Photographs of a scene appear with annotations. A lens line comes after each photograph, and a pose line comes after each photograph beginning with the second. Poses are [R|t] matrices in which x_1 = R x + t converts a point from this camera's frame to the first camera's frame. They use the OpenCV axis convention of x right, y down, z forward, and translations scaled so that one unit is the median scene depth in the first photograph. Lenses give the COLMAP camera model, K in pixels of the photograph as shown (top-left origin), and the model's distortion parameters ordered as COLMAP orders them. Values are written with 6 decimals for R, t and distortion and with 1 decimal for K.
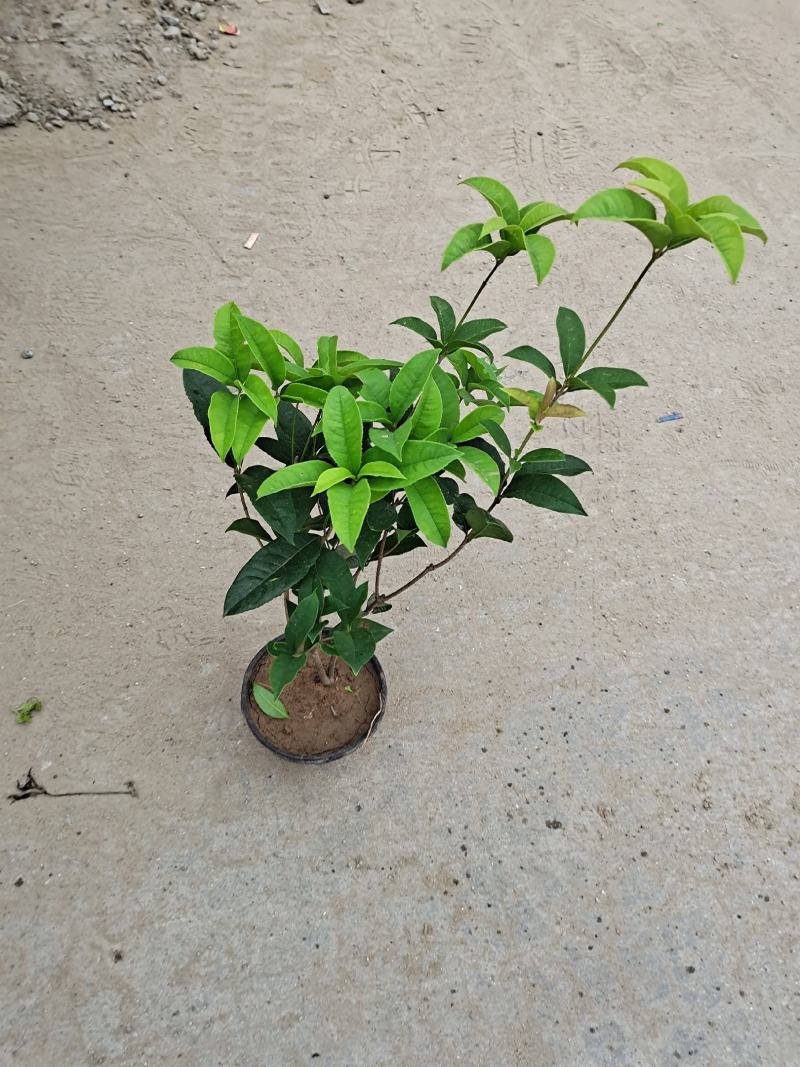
lens RADIAL K [[777.7, 0, 402.1], [0, 777.7, 535.8], [0, 0, 1]] dist [0.056888, -0.045836]
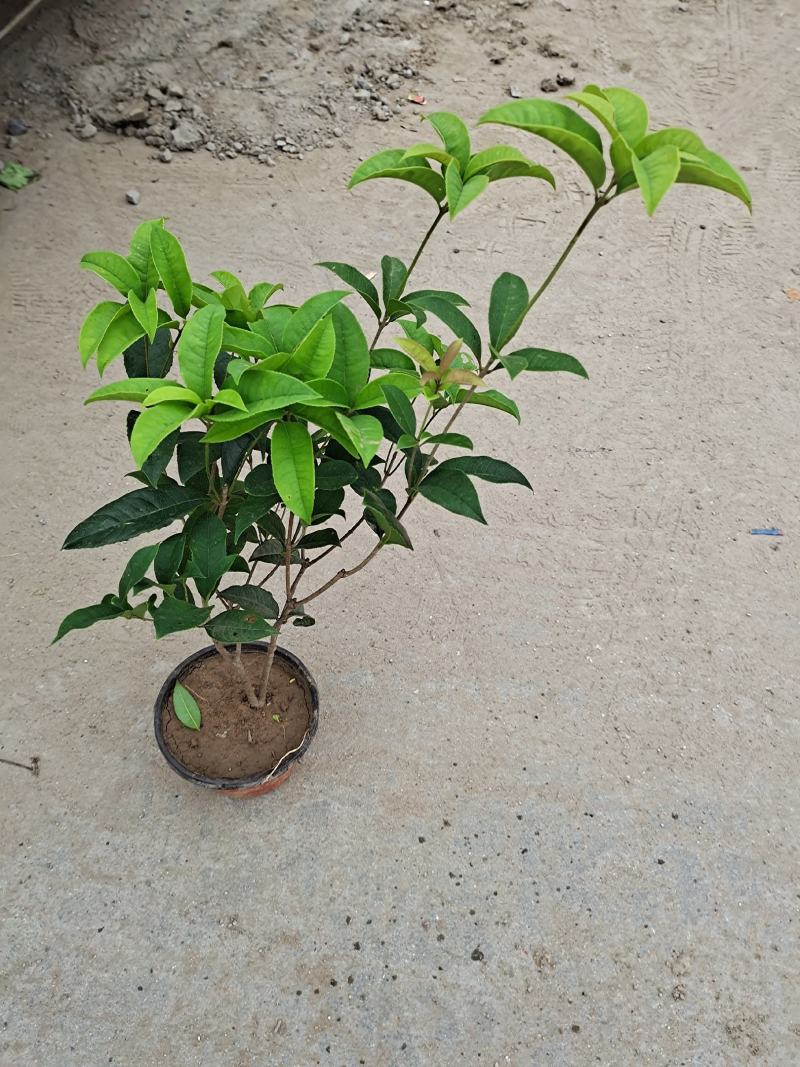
lens RADIAL K [[785.4, 0, 391.0], [0, 785.4, 536.2], [0, 0, 1]] dist [0.062533, -0.061650]
pose [[0.954422, 0.215425, -0.206569, 0.145017], [-0.239089, 0.966128, -0.097130, 0.039289], [0.178648, 0.142091, 0.973599, 0.094285]]
